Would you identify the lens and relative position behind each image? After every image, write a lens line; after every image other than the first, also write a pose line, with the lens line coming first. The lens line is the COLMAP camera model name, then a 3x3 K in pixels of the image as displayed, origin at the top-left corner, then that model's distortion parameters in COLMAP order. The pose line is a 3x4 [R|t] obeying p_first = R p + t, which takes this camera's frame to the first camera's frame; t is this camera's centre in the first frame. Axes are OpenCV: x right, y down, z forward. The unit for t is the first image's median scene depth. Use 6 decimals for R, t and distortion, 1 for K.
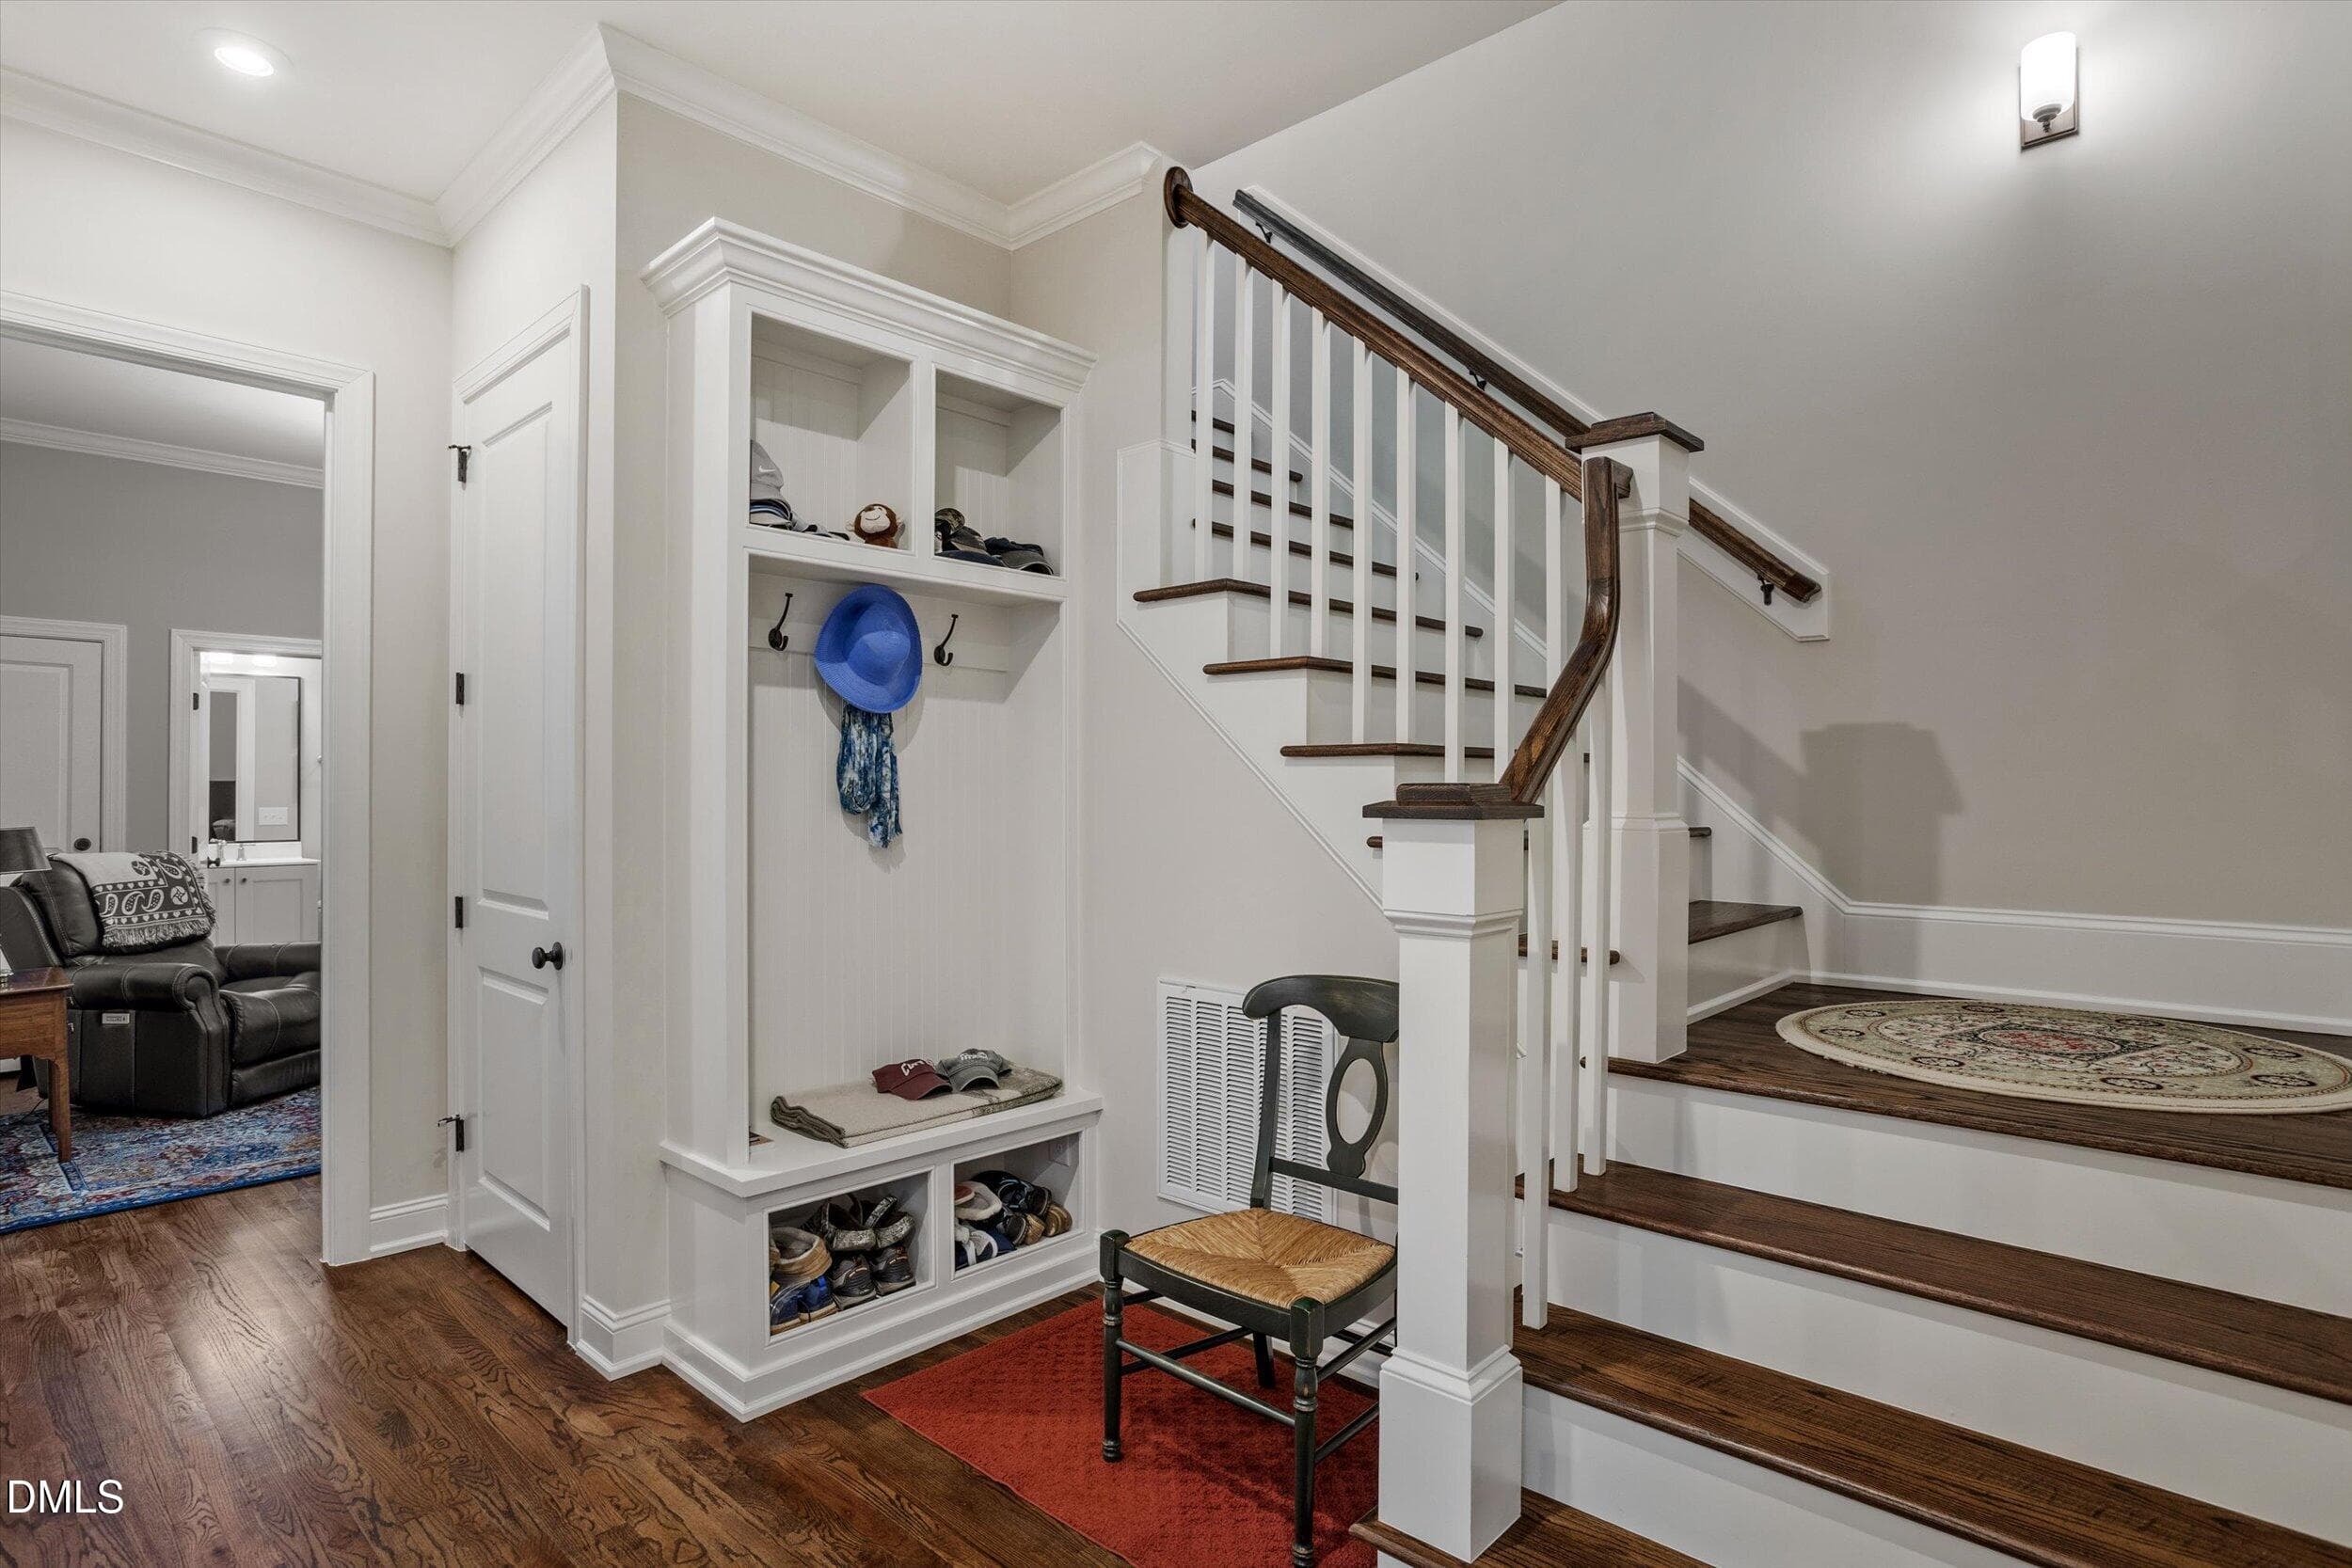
lens RADIAL K [[1214.9, 0, 1180.1], [0, 1214.9, 785.2], [0, 0, 1]] dist [-0.017061, 0.005584]
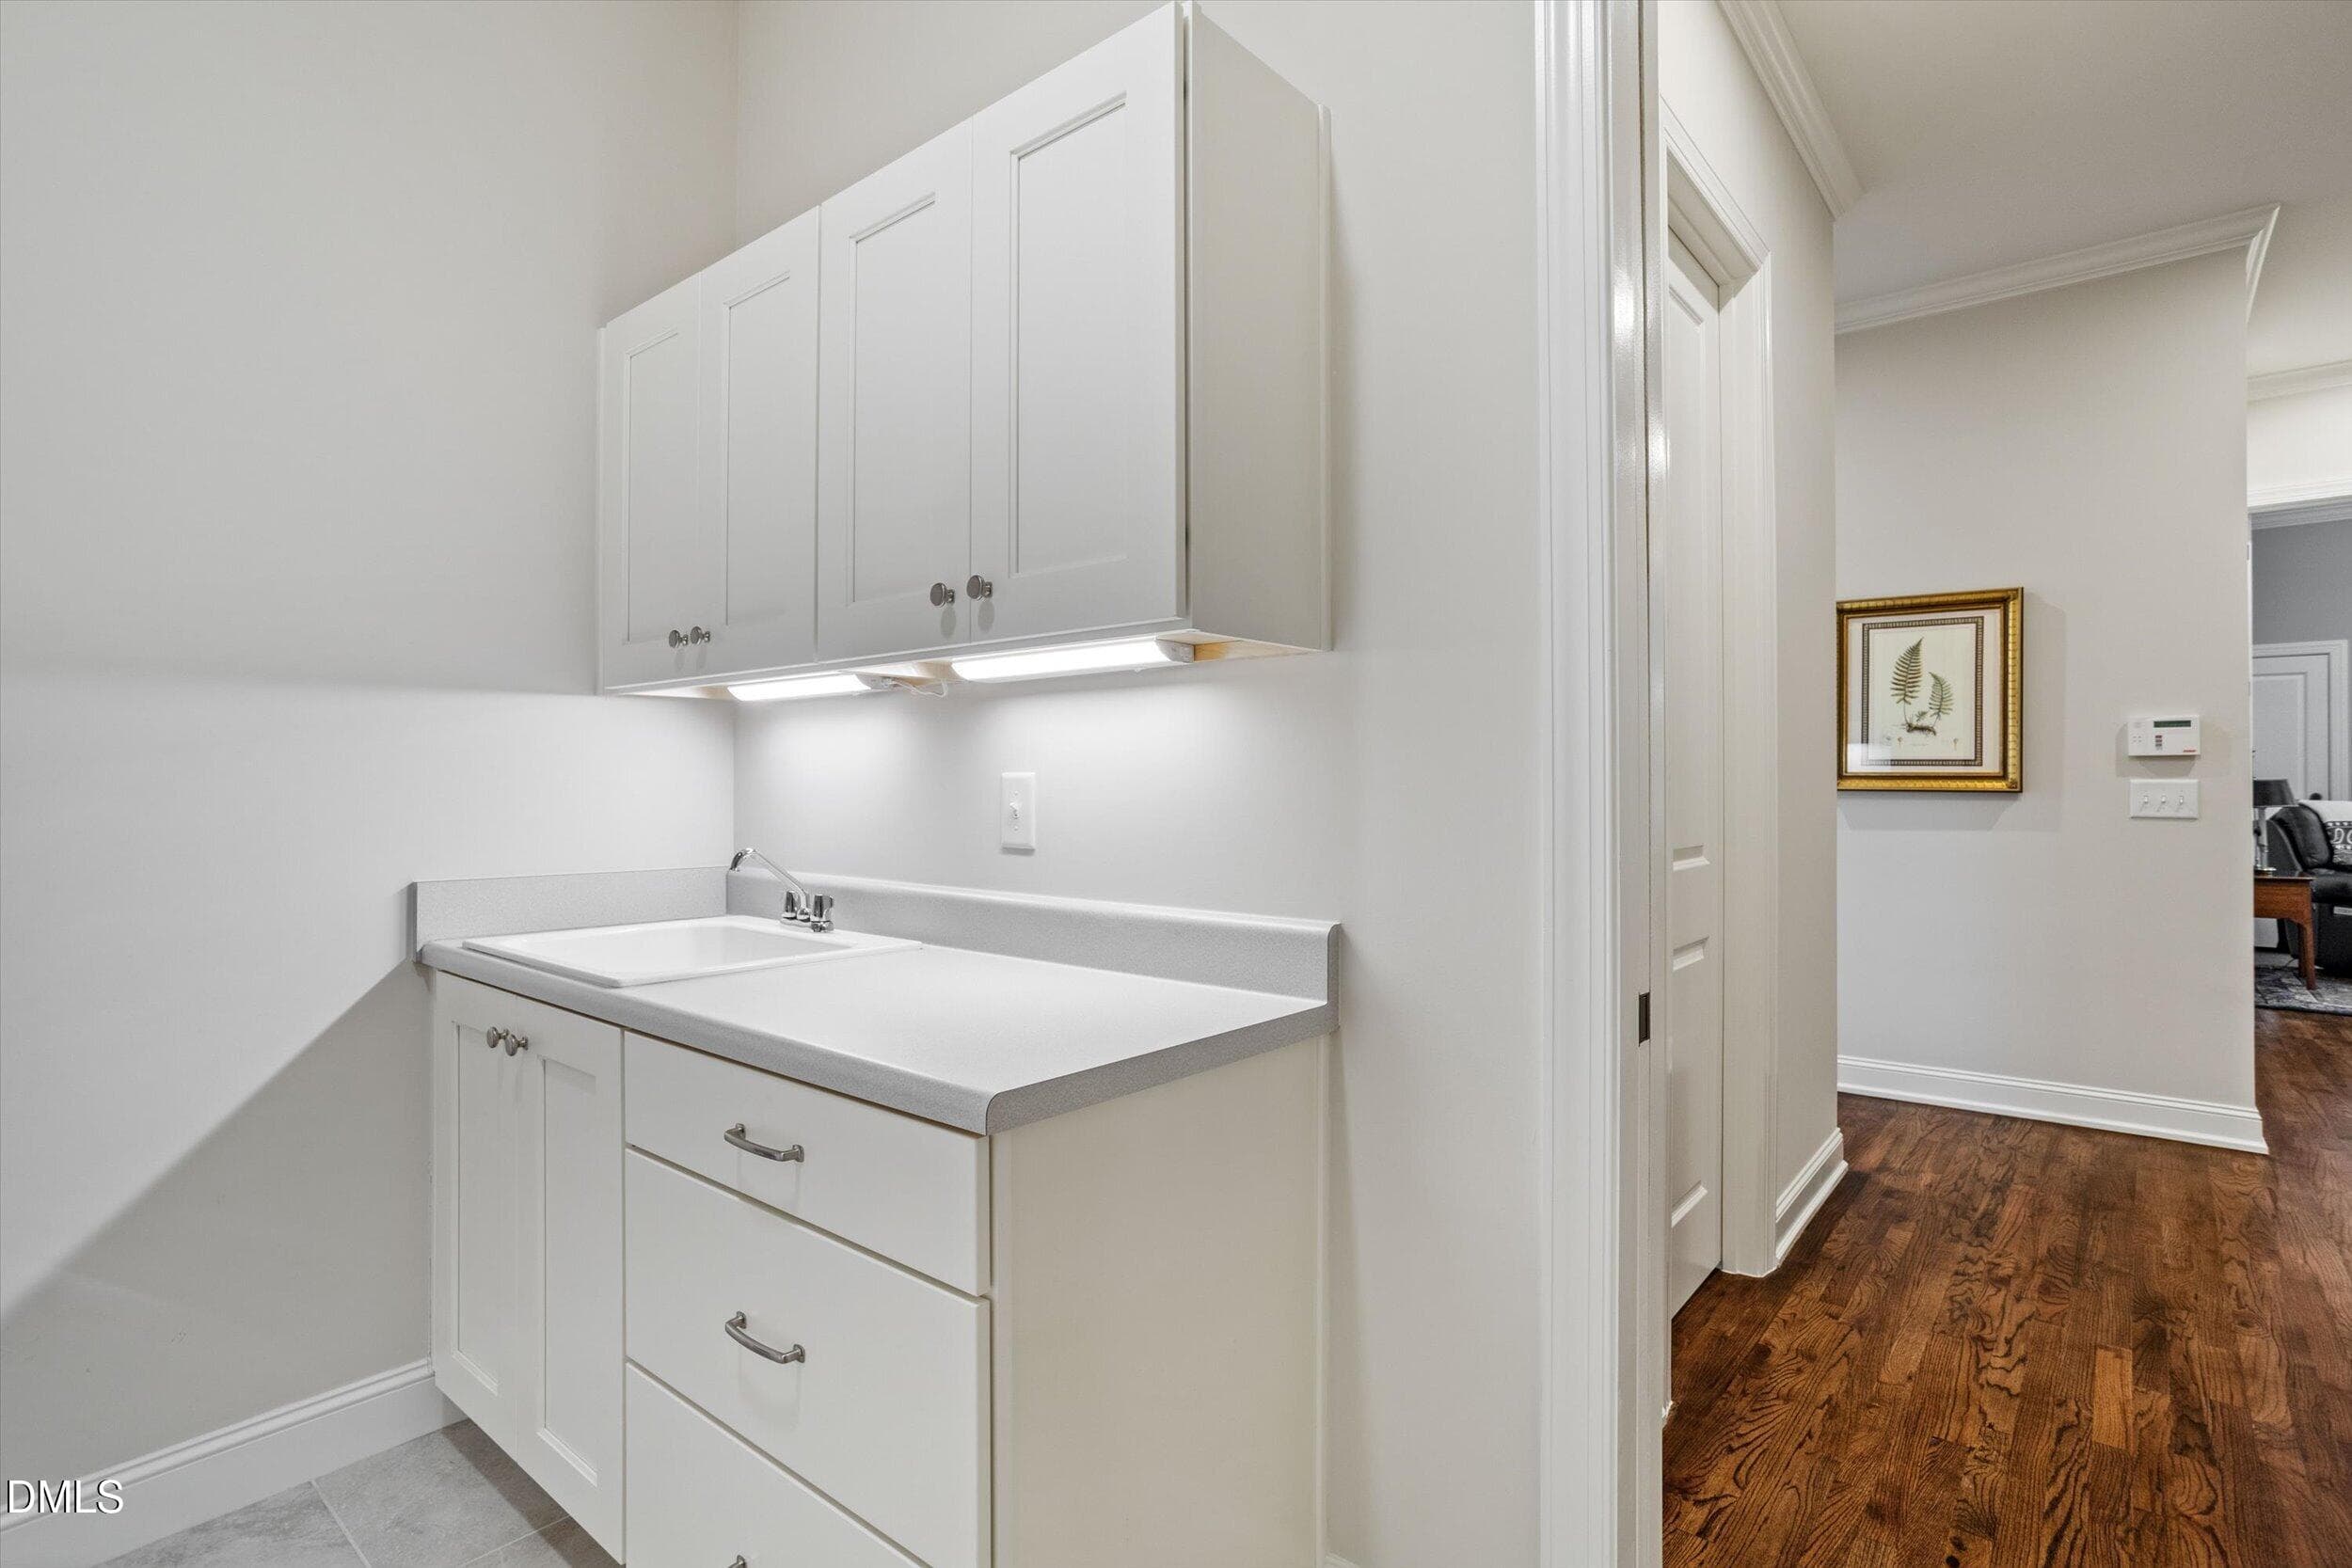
lens RADIAL K [[1146.9, 0, 1176.8], [0, 1146.9, 772.3], [0, 0, 1]] dist [-0.015651, 0.002669]
pose [[0.050914, -0.010005, -0.998653, 0.397295], [0.008539, 0.999918, -0.009582, 0.023408], [0.998667, -0.008039, 0.050996, -0.461450]]
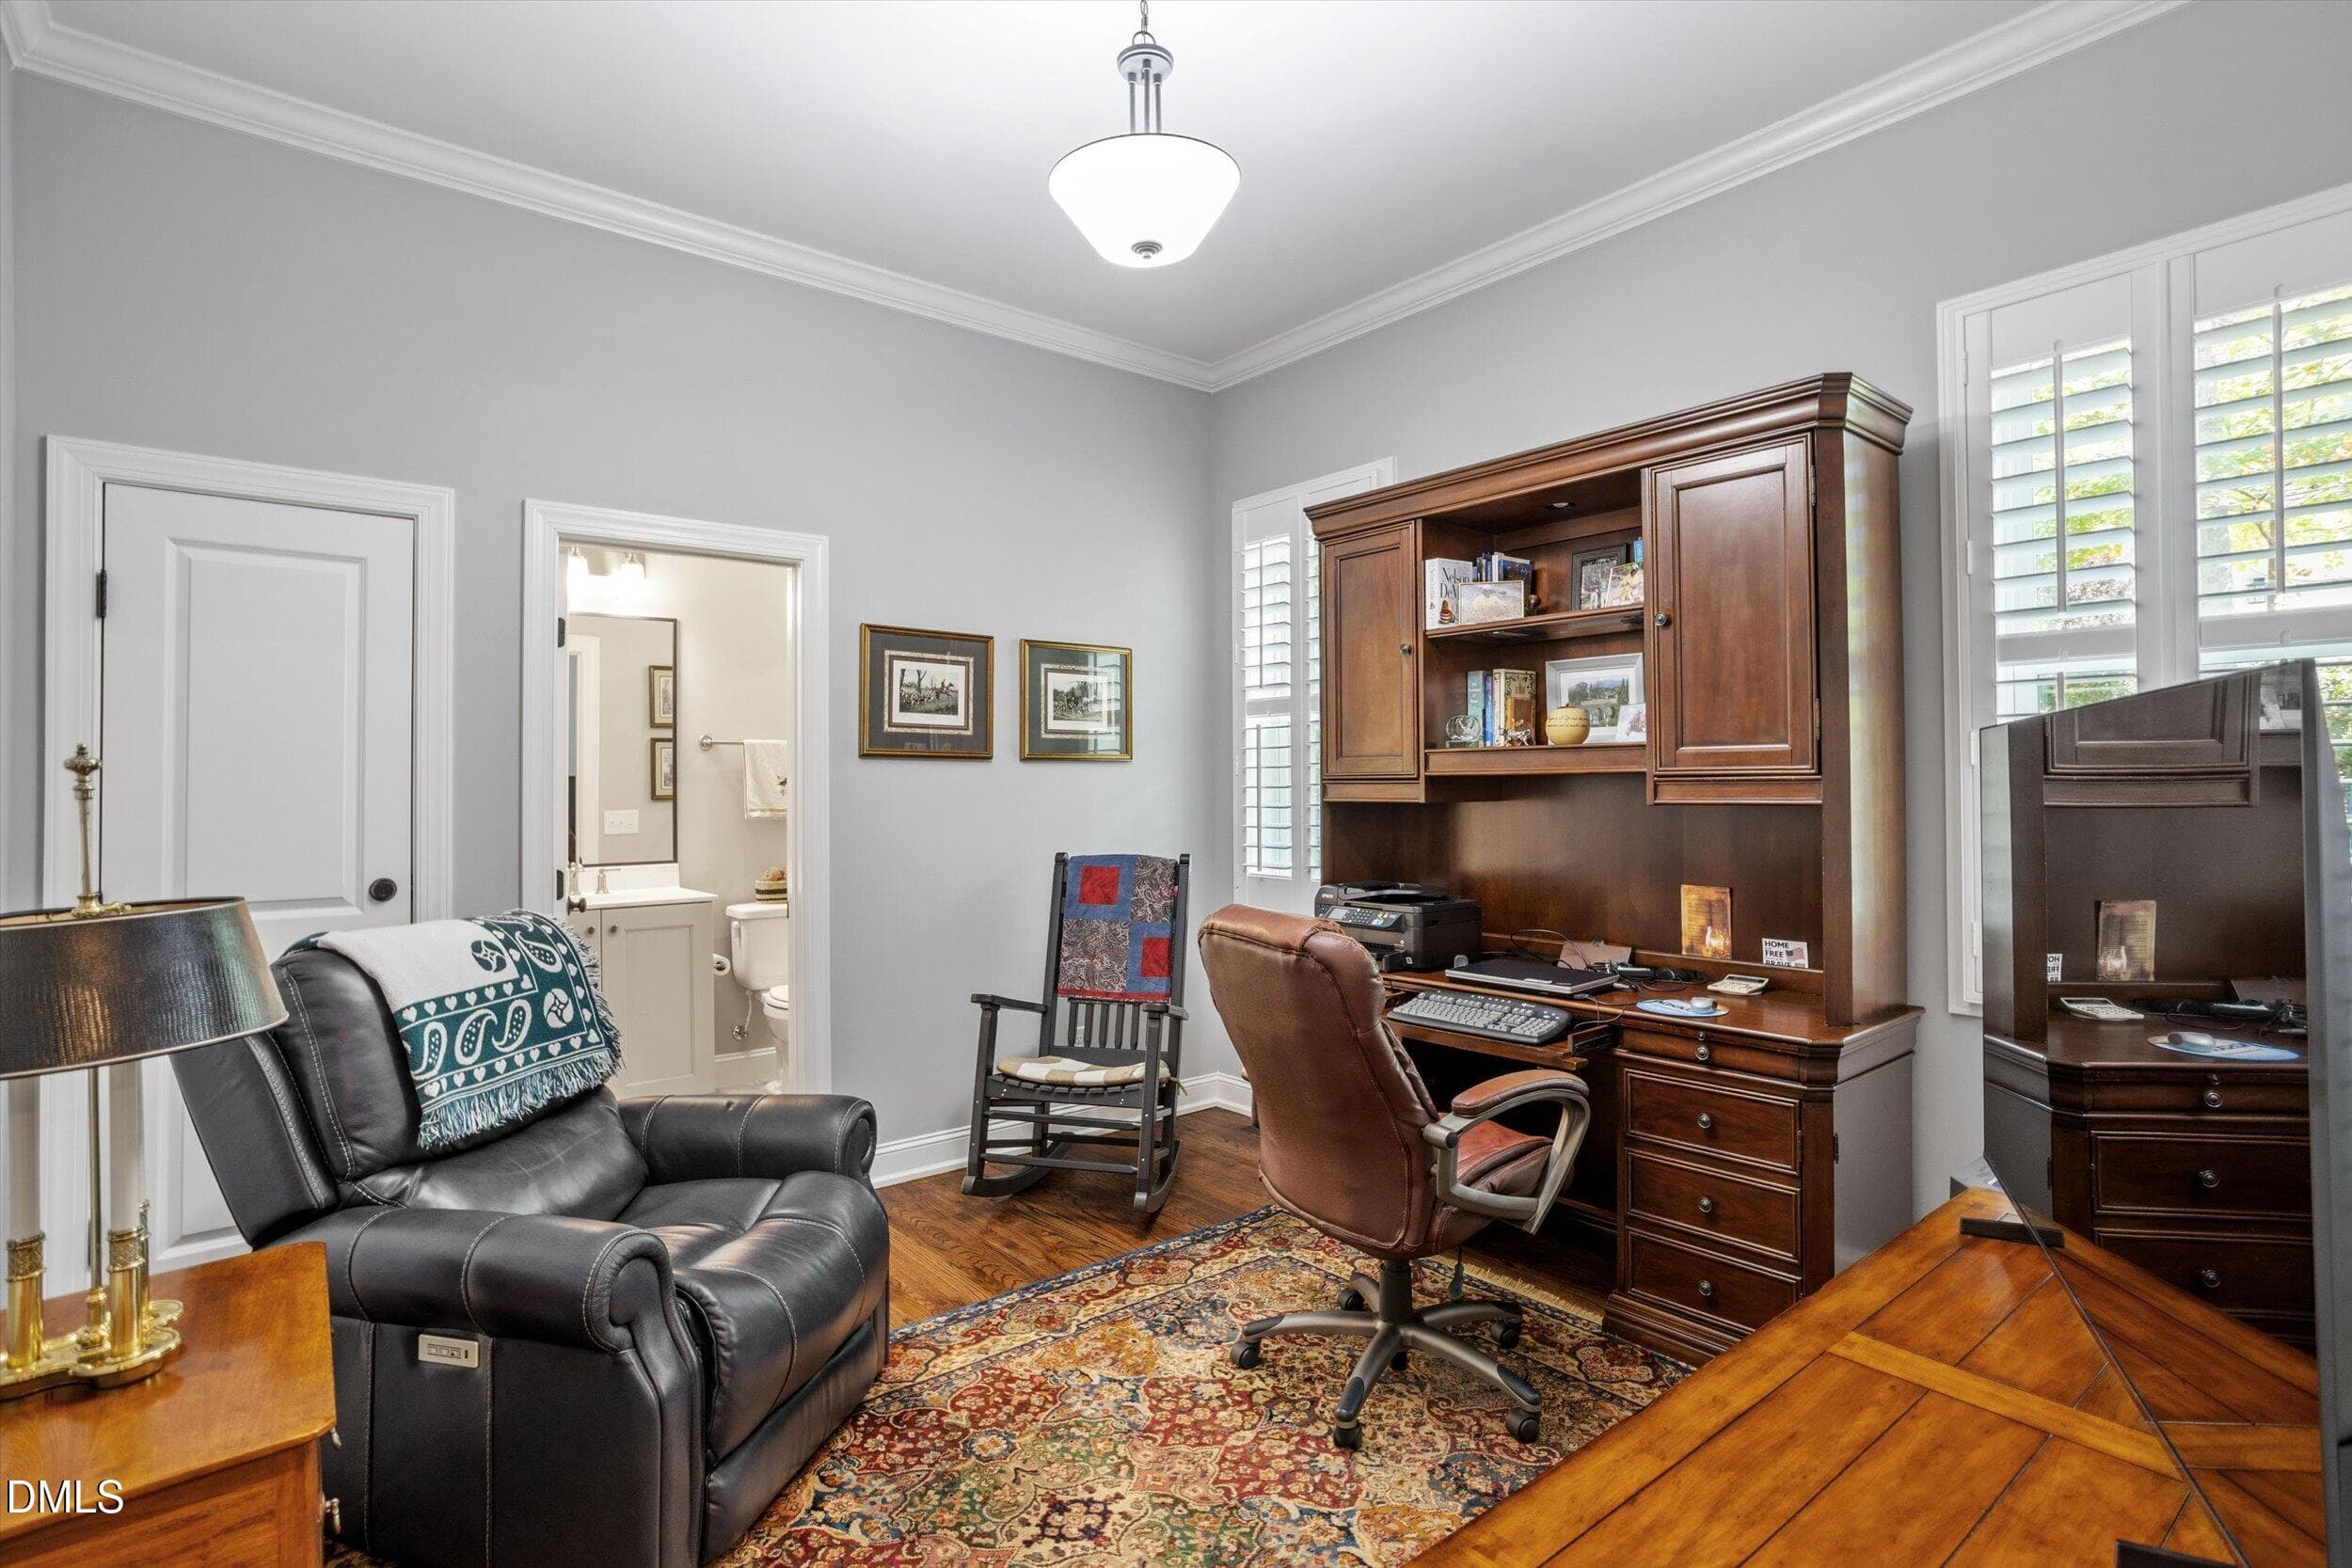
lens RADIAL K [[1146.9, 0, 1174.6], [0, 1146.9, 774.0], [0, 0, 1]] dist [-0.015651, 0.002669]
pose [[0.990141, -0.005333, -0.139973, -0.544615], [0.004710, 0.999977, -0.004783, 0.000774], [0.139995, 0.004077, 0.990144, 0.605841]]
